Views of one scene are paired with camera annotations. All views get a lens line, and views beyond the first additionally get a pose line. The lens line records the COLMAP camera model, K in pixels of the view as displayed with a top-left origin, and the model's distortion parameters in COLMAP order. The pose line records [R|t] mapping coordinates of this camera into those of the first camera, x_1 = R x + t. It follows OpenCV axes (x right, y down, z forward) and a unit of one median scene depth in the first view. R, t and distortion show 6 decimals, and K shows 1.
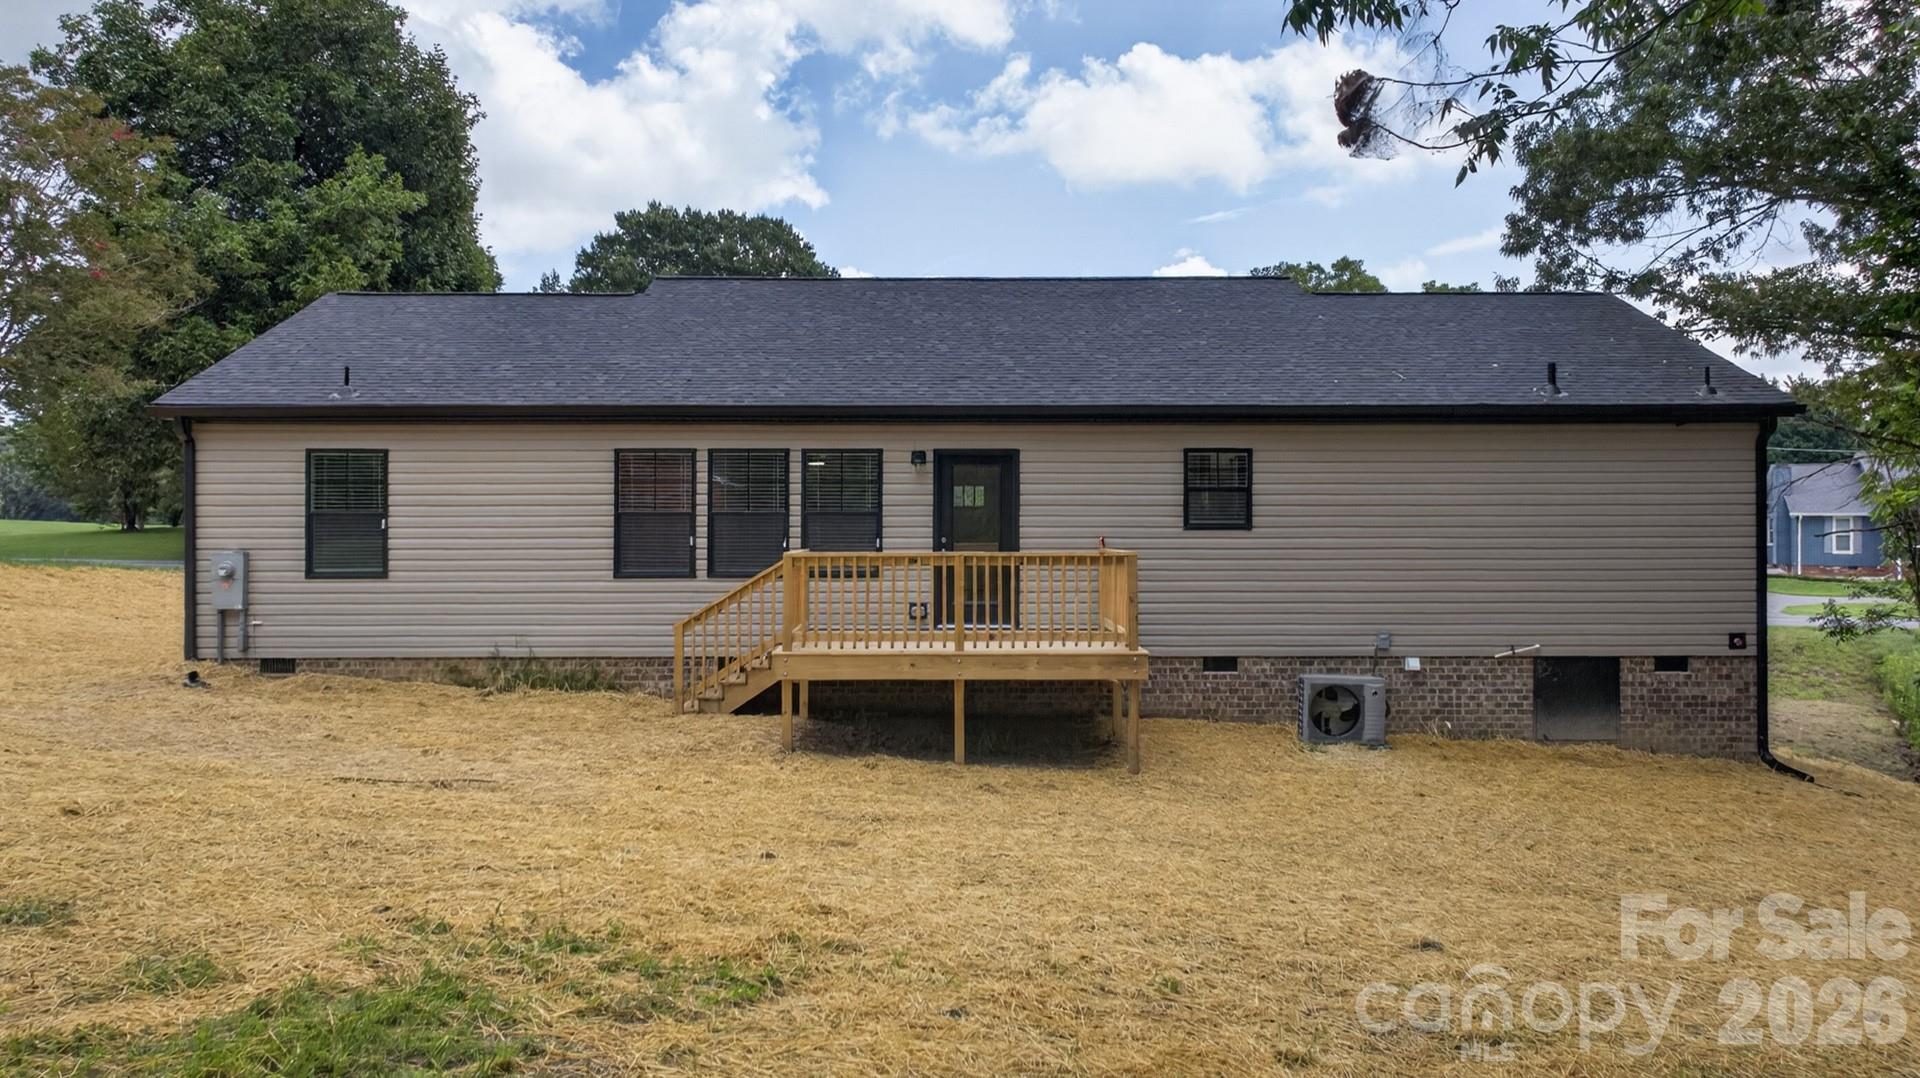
lens RADIAL K [[1459.1, 0, 963.2], [0, 1459.1, 526.4], [0, 0, 1]] dist [0.029478, -0.001060]
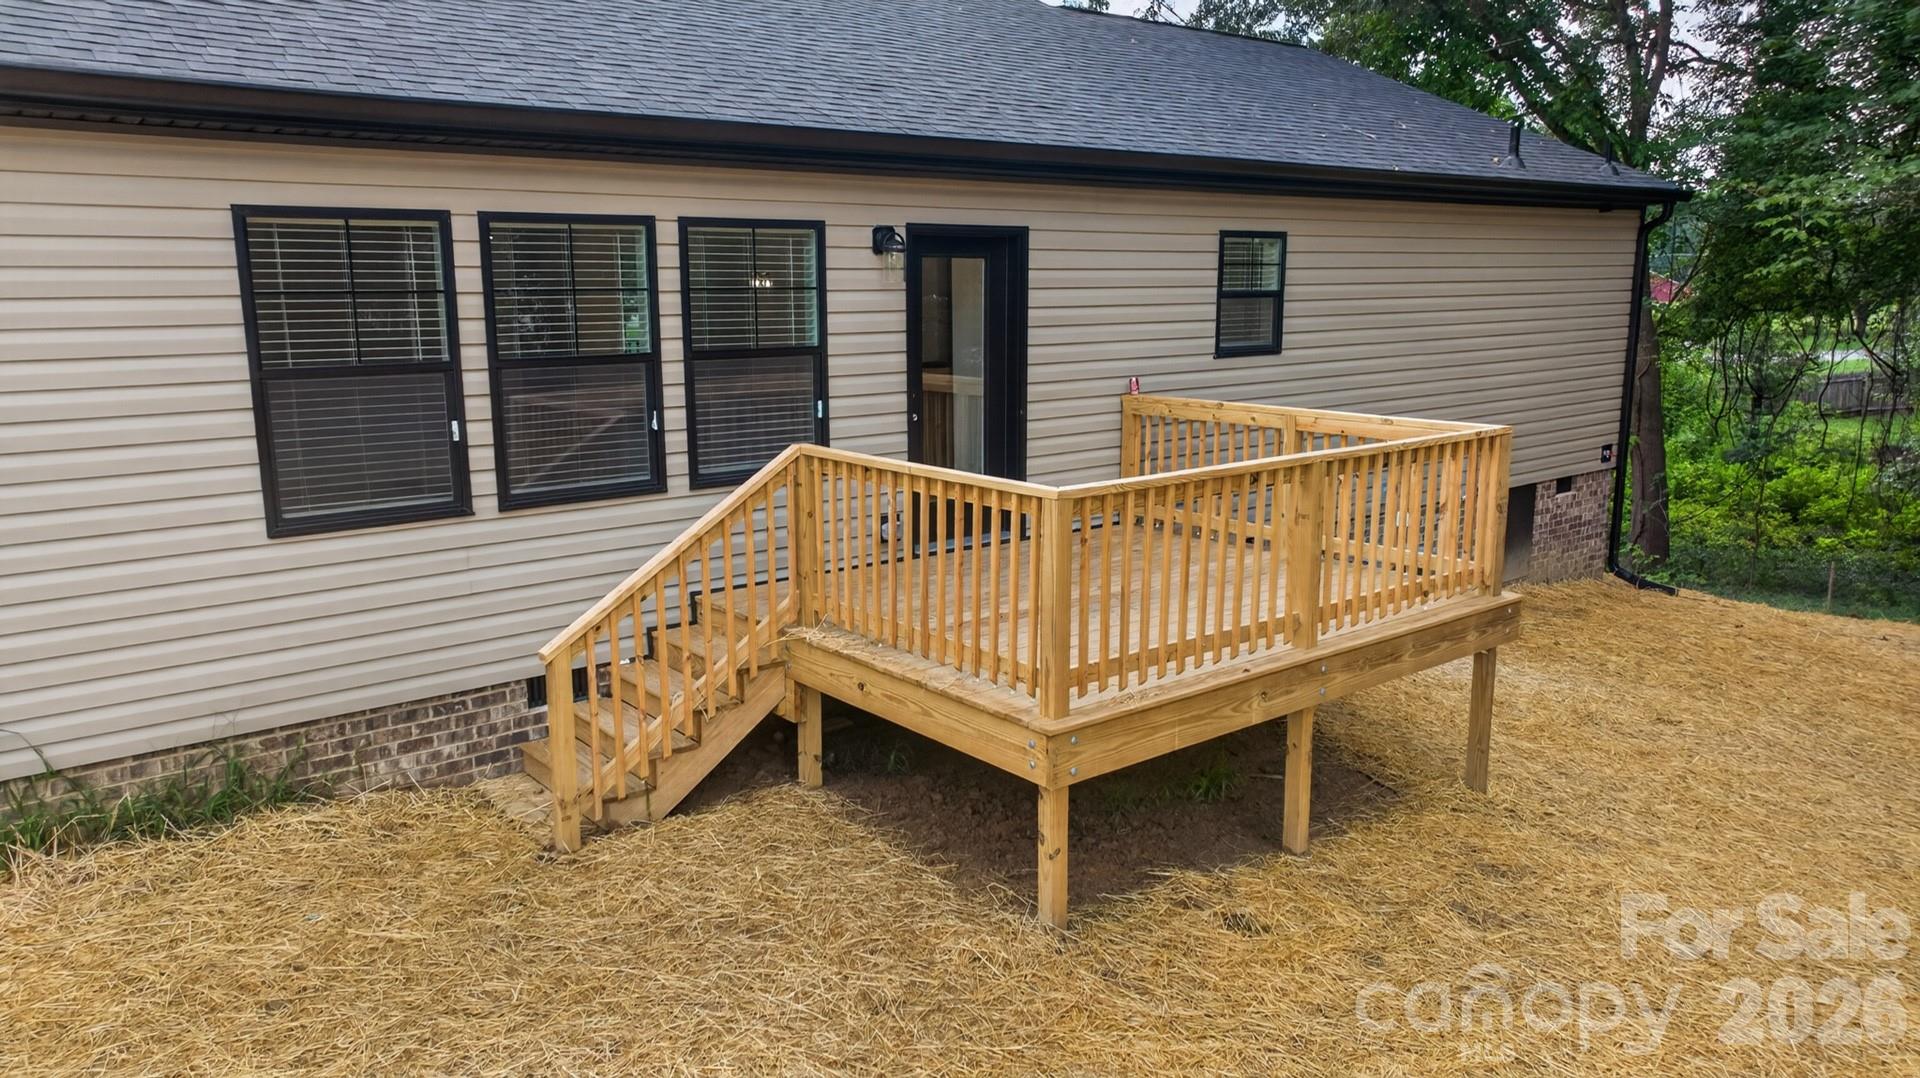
lens RADIAL K [[1322.6, 0, 954.9], [0, 1322.6, 540.5], [0, 0, 1]] dist [0.025624, -0.003946]
pose [[0.784455, -0.125142, 0.607429, -0.312132], [0.005274, 0.980741, 0.195240, -0.034023], [-0.620164, -0.149954, 0.770007, 0.602696]]
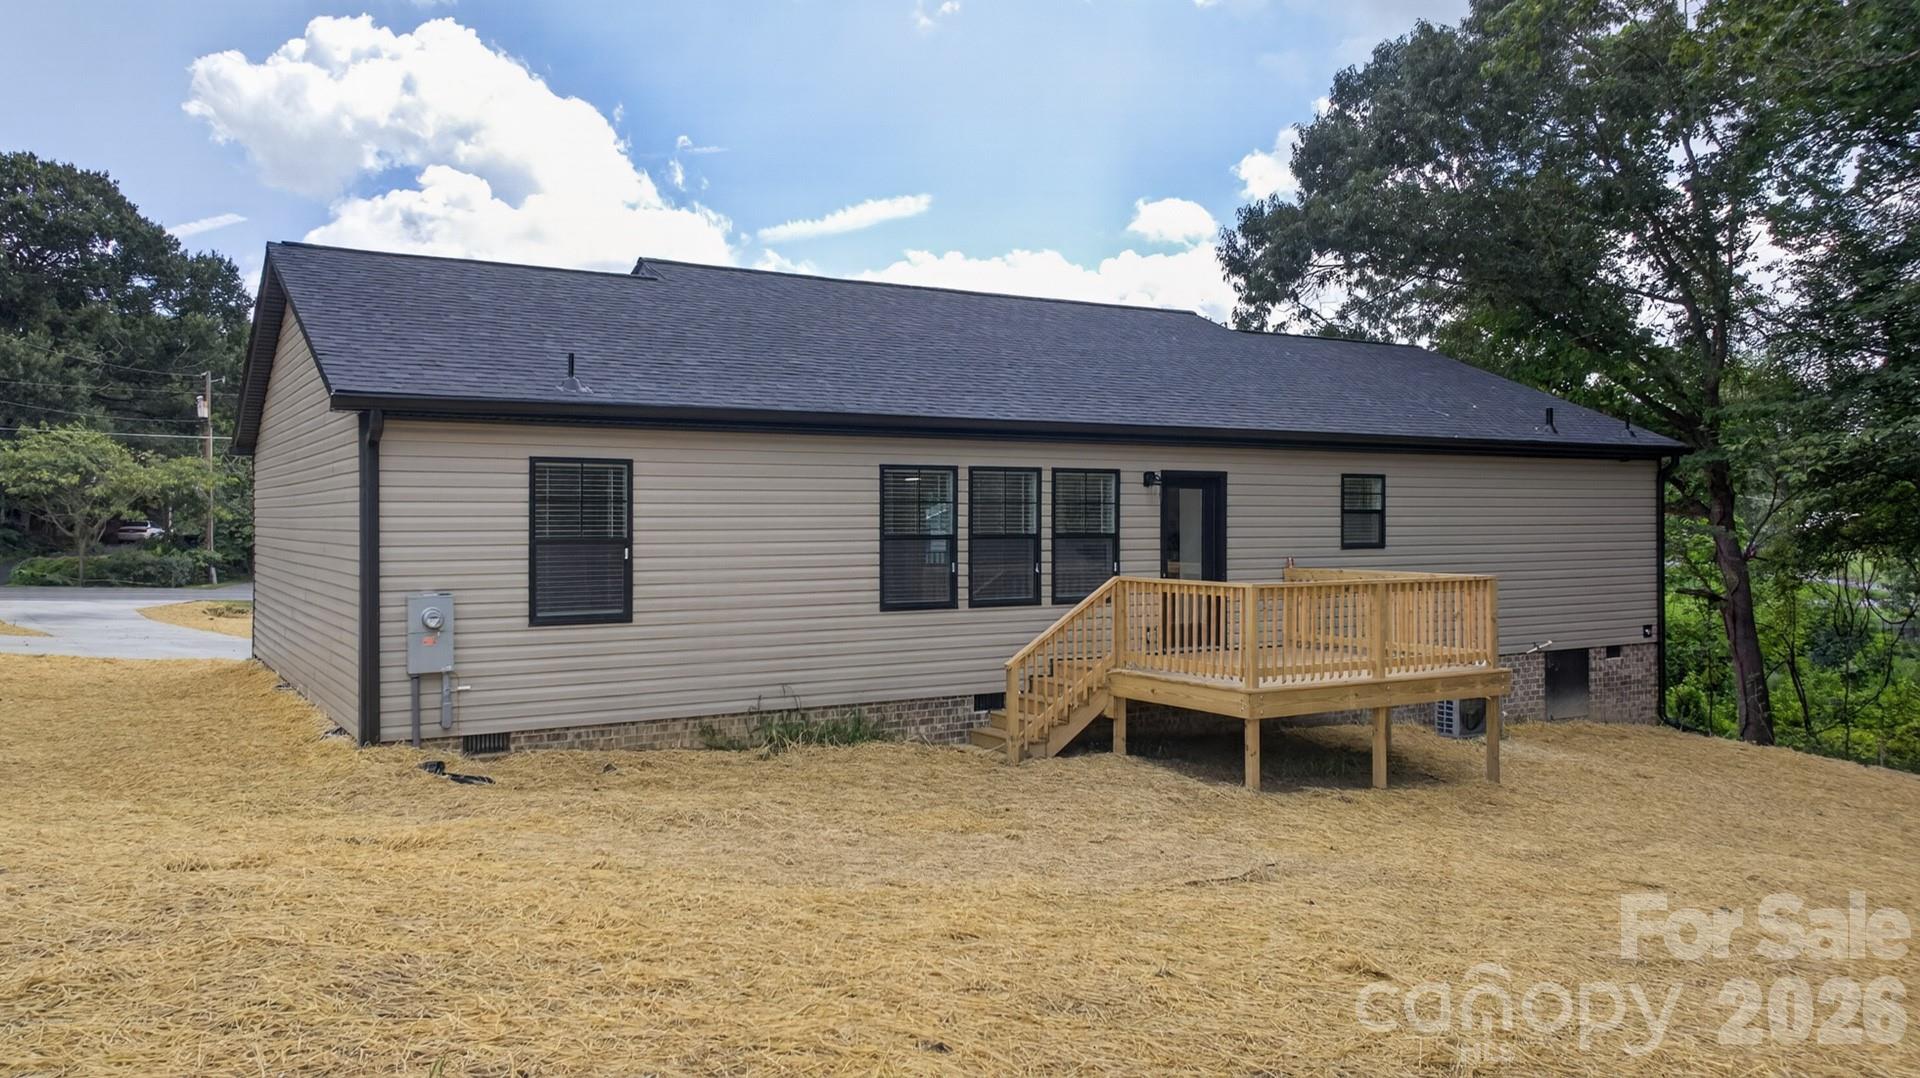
lens RADIAL K [[1375.4, 0, 906.3], [0, 1375.4, 526.9], [0, 0, 1]] dist [0.023048, -0.007991]
pose [[0.866916, -0.003623, 0.498441, -0.634216], [0.002587, 0.999993, 0.002770, -0.017771], [-0.498447, -0.001112, 0.866919, 0.278507]]
